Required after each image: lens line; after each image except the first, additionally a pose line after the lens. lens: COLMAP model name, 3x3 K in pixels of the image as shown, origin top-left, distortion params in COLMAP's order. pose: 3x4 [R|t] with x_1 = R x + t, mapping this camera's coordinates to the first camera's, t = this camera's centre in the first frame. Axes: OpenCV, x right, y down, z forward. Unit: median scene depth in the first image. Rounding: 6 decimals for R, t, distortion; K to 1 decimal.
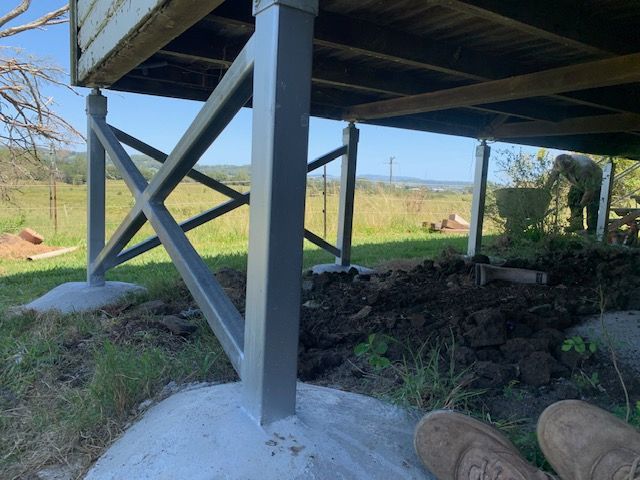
lens RADIAL K [[497.3, 0, 320.0], [0, 497.3, 240.0], [0, 0, 1]] dist [0.027522, -0.003189]
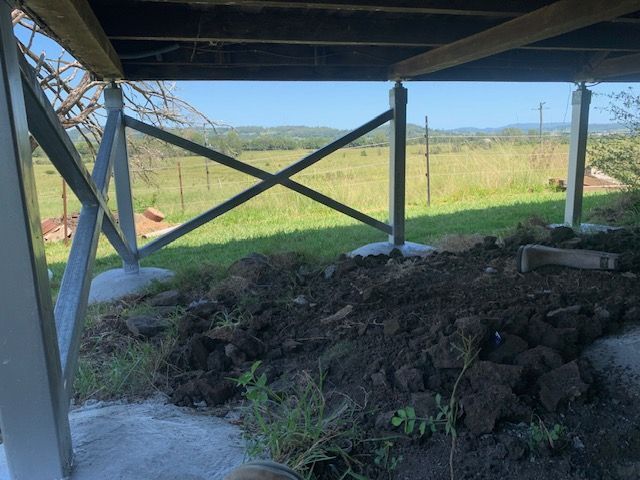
lens RADIAL K [[500.0, 0, 320.0], [0, 500.0, 240.0], [0, 0, 1]] dist [-0.002568, 0.004944]
pose [[0.959737, -0.024156, -0.279861, 0.169999], [0.045518, 0.996502, 0.070084, -0.025585], [0.277189, -0.080001, 0.957479, 0.092860]]
